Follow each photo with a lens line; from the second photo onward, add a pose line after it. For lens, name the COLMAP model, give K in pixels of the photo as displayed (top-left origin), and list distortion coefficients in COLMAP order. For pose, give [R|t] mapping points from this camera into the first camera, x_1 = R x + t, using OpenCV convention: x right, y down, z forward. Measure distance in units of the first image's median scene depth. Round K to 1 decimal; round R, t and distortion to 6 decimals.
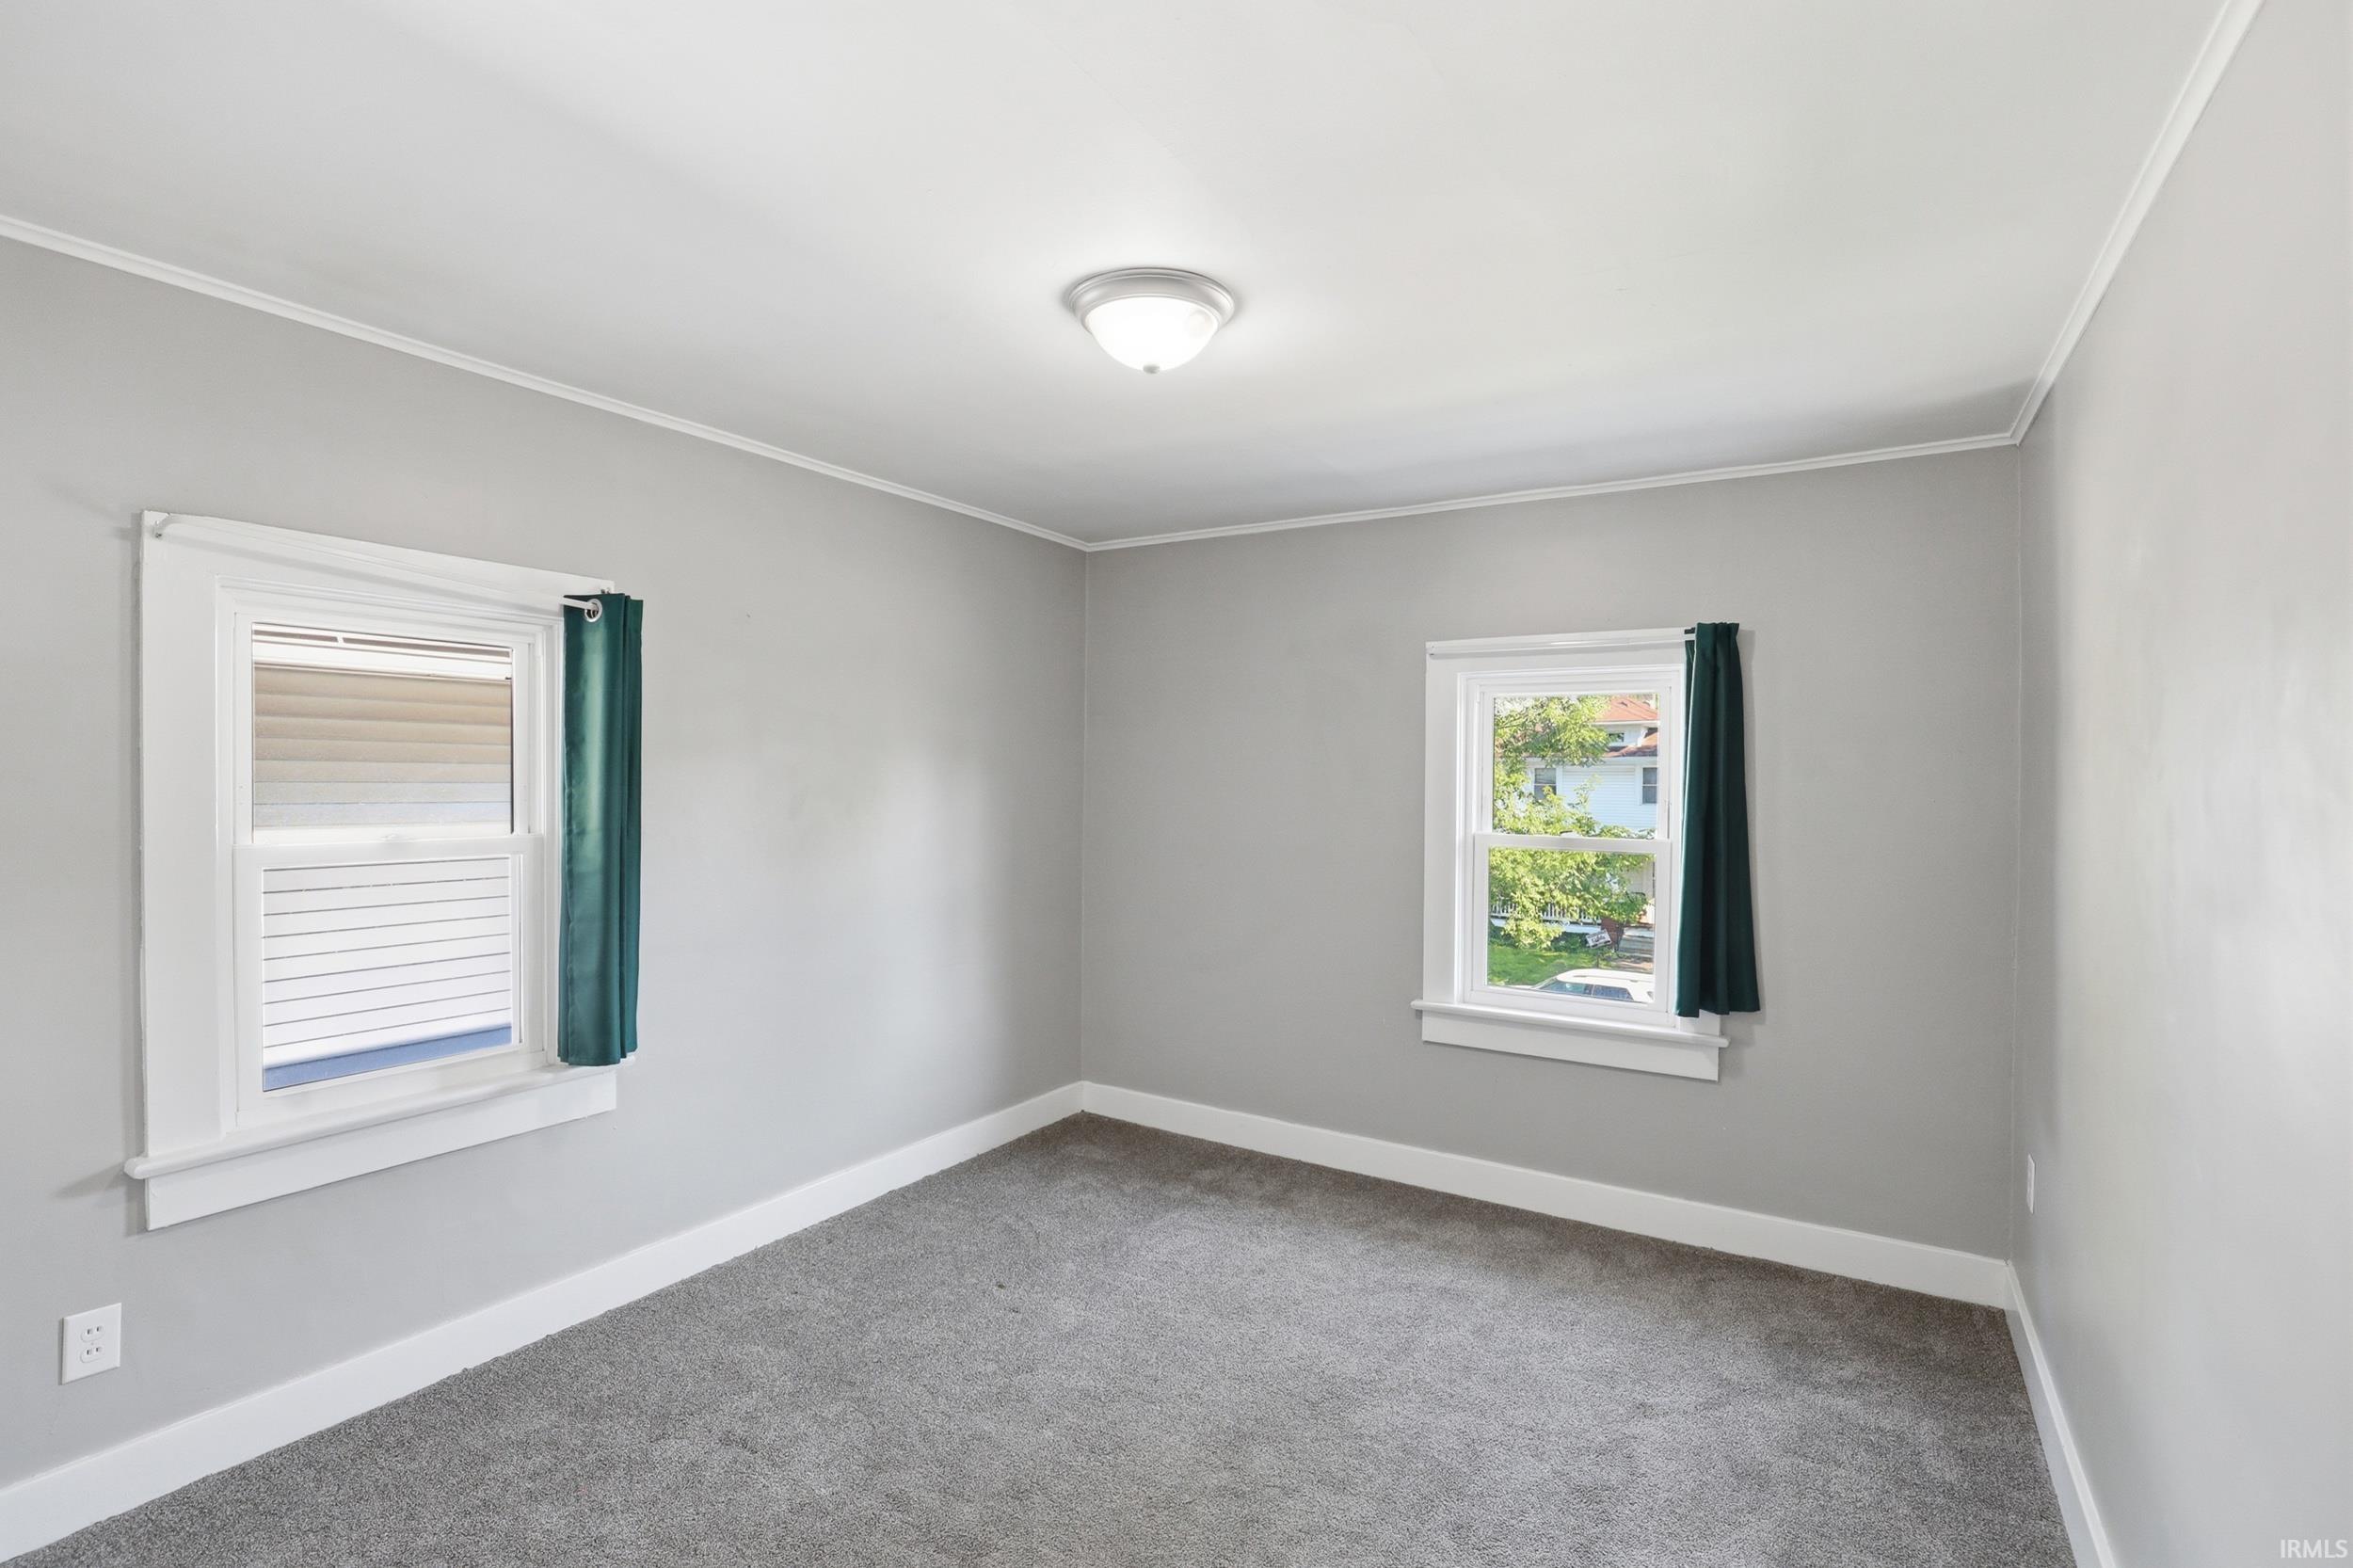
lens RADIAL K [[1090.1, 0, 1176.5], [0, 1090.1, 784.0], [0, 0, 1]] dist [-0.036136, 0.000387]
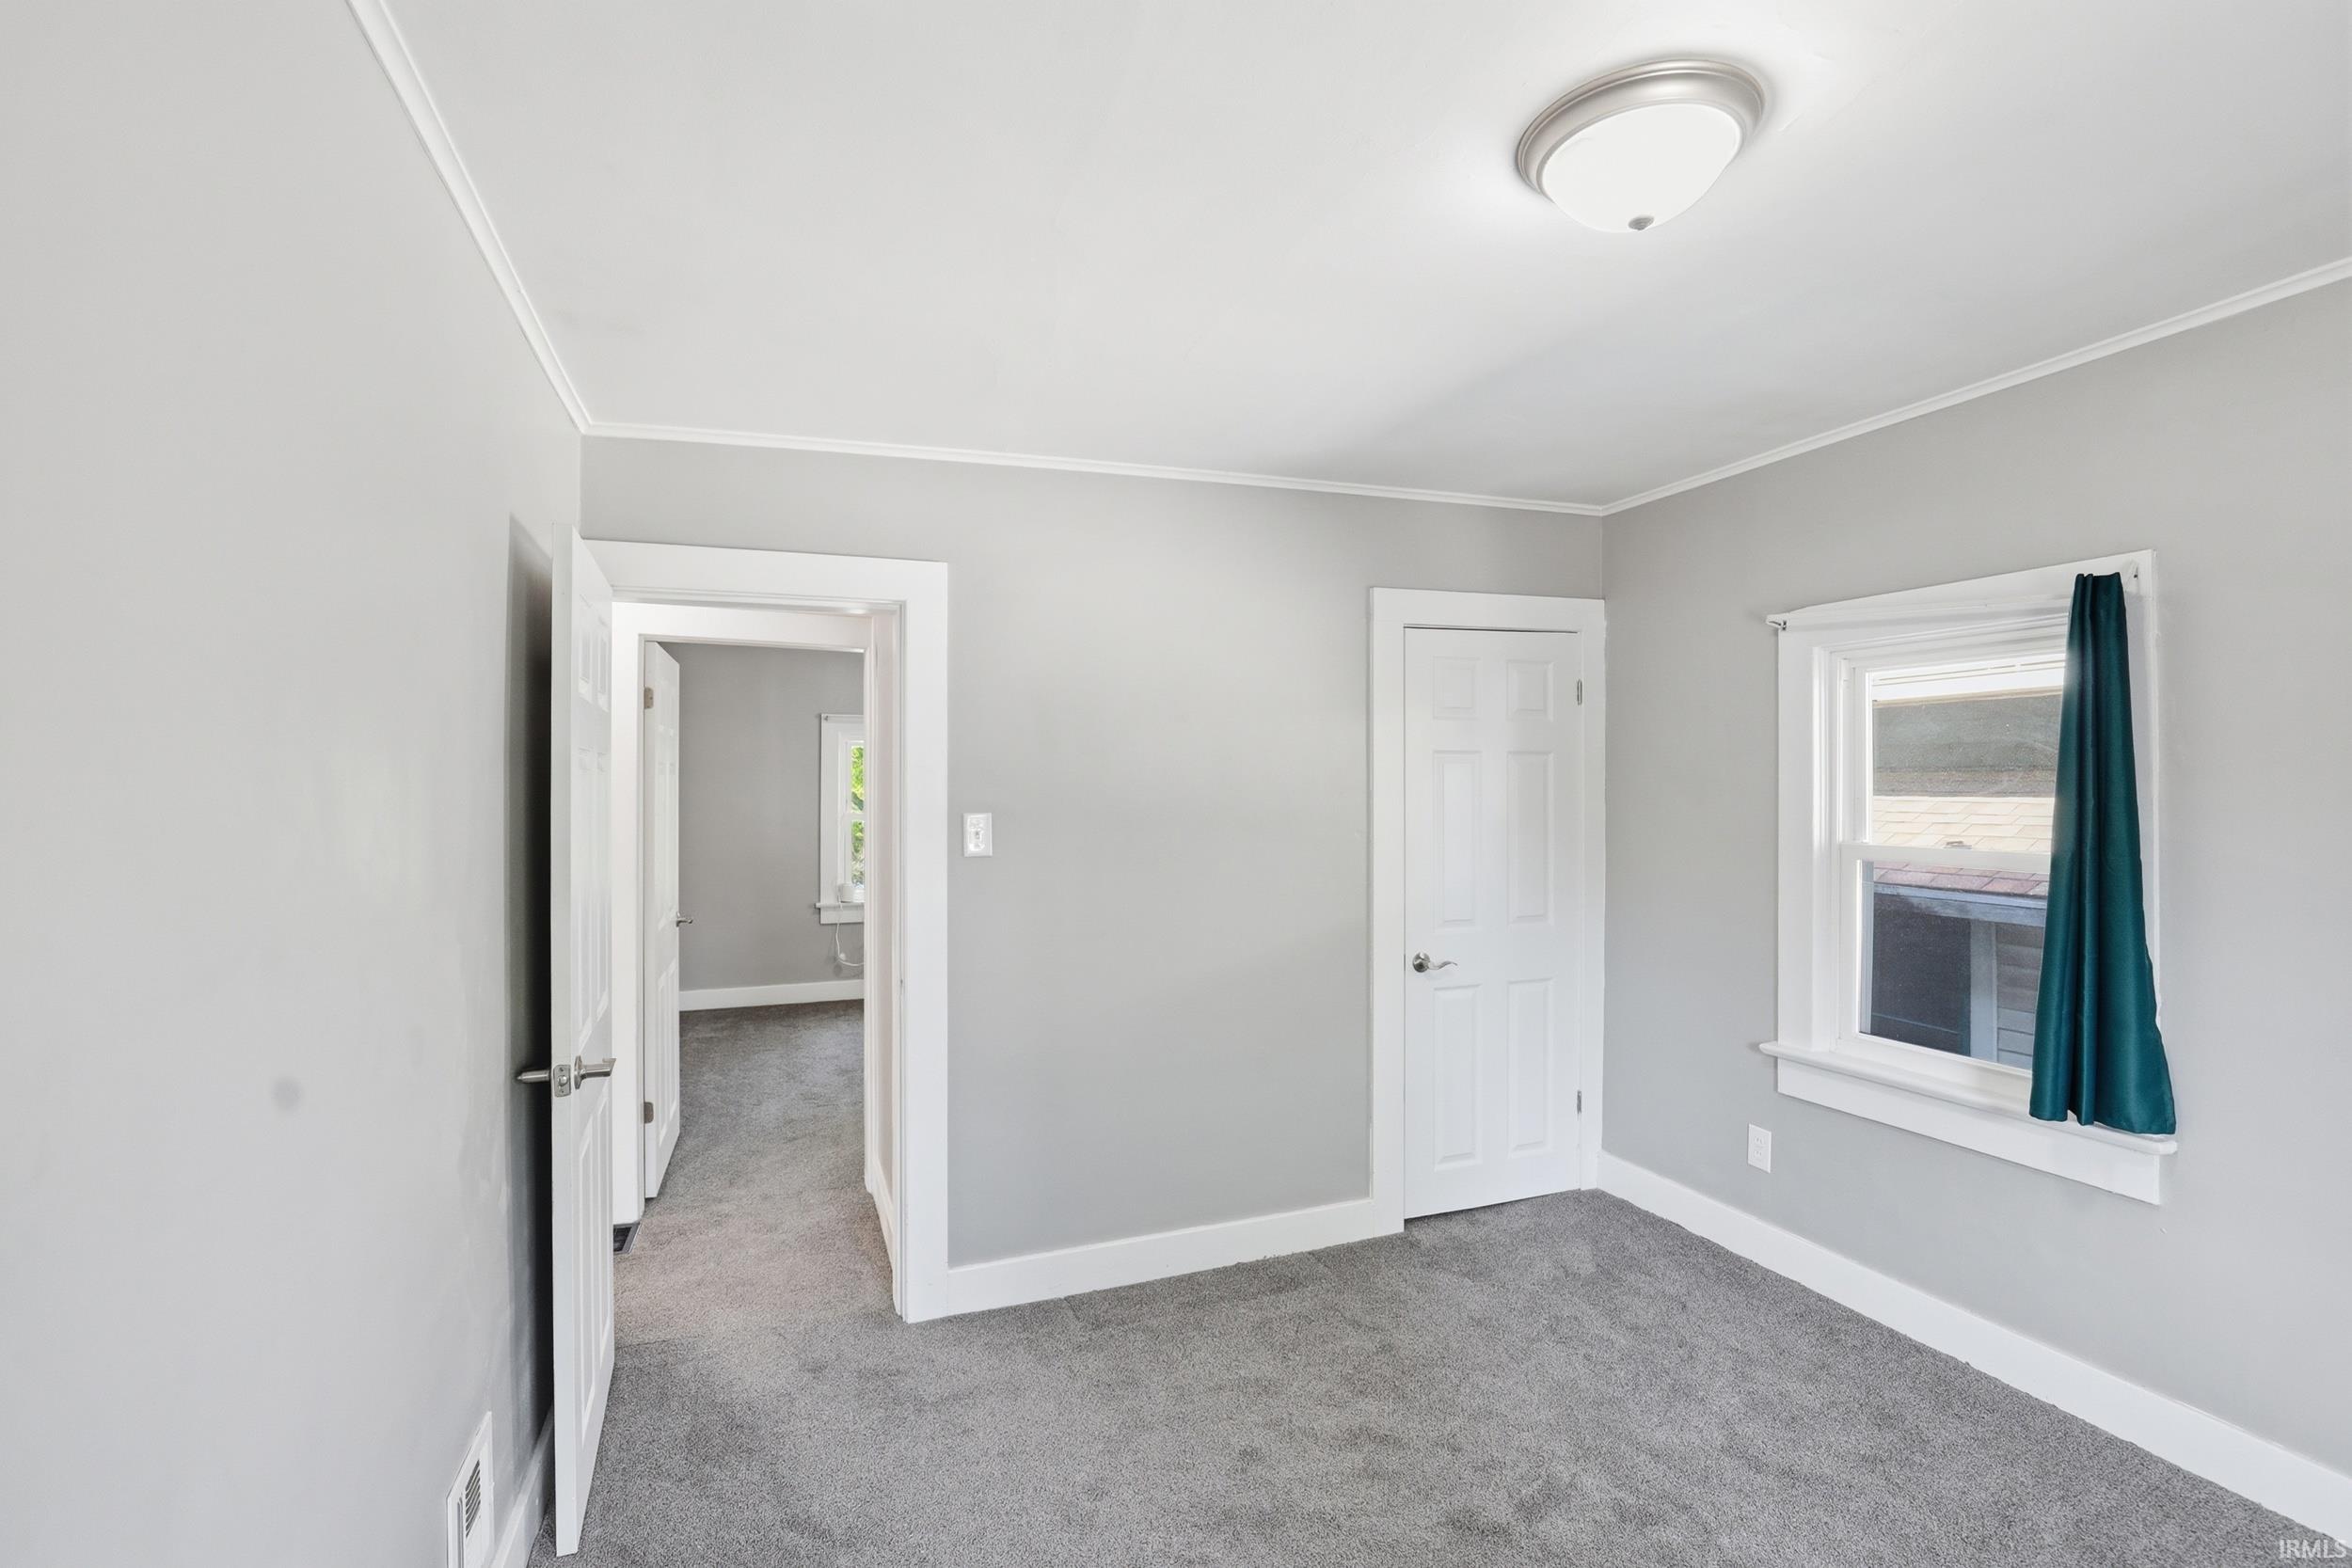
lens RADIAL K [[1089.5, 0, 1176.0], [0, 1089.5, 784.0], [0, 0, 1]] dist [-0.036136, 0.000387]
pose [[-0.620580, -0.005350, -0.784124, 0.630714], [-0.003425, 0.999986, -0.004112, -0.006308], [0.784135, 0.000134, -0.620590, 1.047728]]
